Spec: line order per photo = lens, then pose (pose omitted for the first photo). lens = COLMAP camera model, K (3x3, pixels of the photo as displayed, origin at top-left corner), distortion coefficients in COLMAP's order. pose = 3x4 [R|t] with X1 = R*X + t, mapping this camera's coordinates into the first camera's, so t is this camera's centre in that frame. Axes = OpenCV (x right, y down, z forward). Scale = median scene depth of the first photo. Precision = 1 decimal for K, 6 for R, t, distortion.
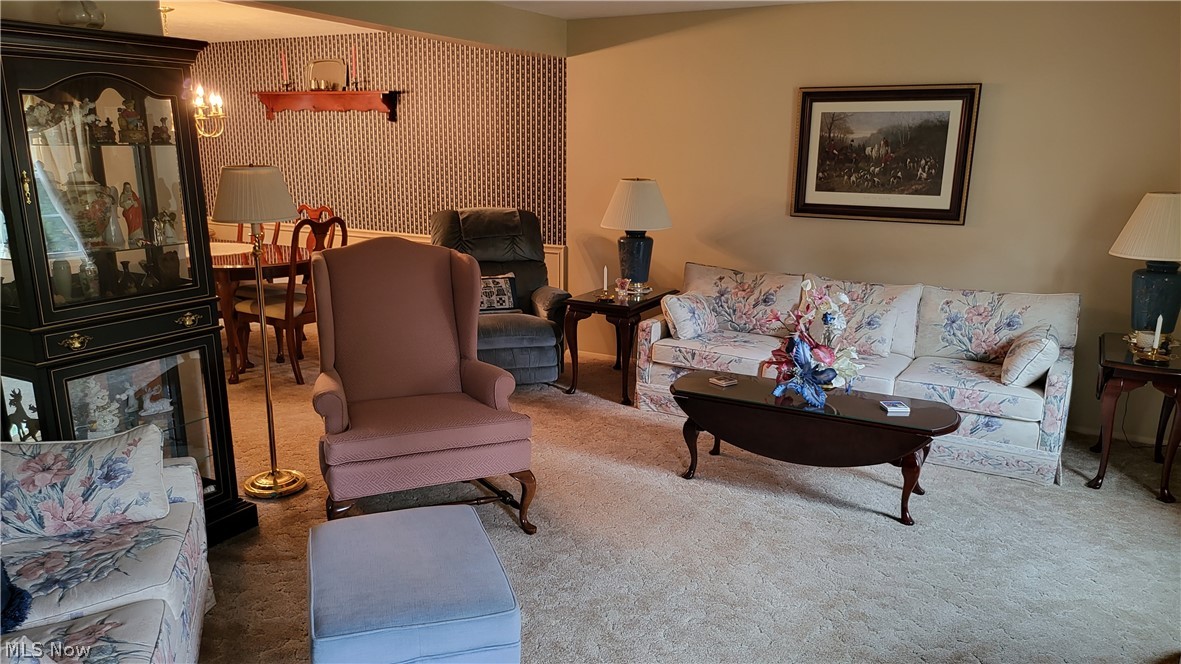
lens RADIAL K [[831.3, 0, 593.7], [0, 831.3, 347.8], [0, 0, 1]] dist [0.002101, -0.001027]
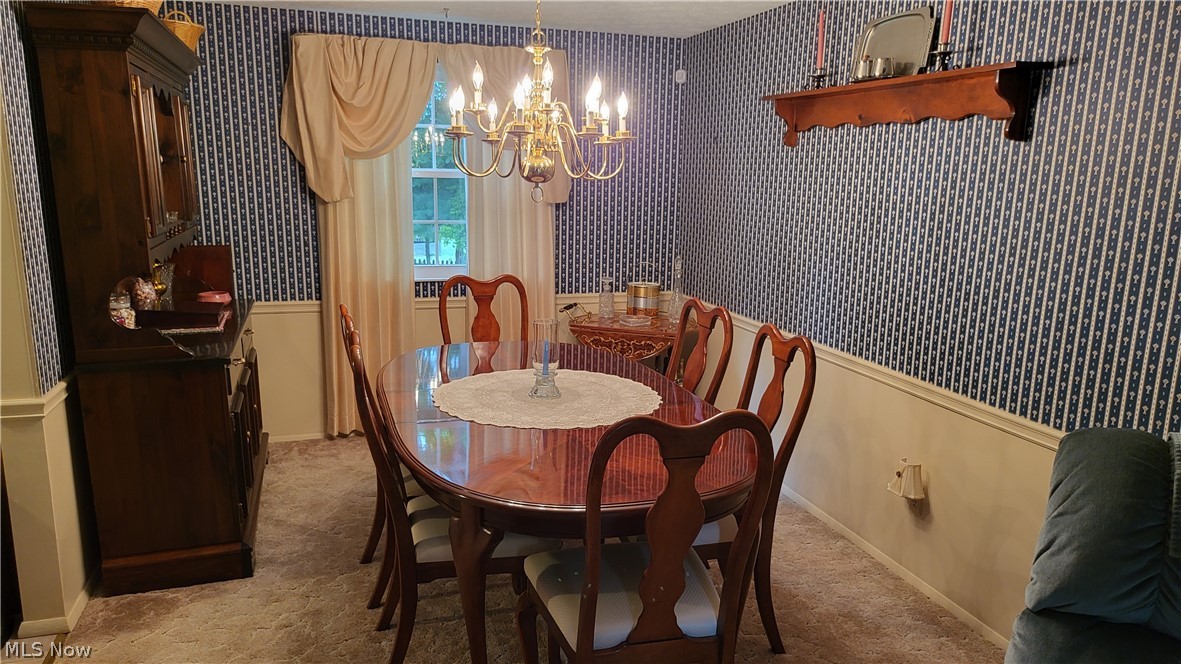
lens RADIAL K [[831.3, 0, 593.7], [0, 831.3, 347.8], [0, 0, 1]] dist [0.002101, -0.001027]
pose [[0.715990, 0.144732, -0.682943, -0.098673], [-0.176678, 0.983993, 0.023304, -0.144435], [0.675384, 0.103976, 0.730100, 0.569583]]
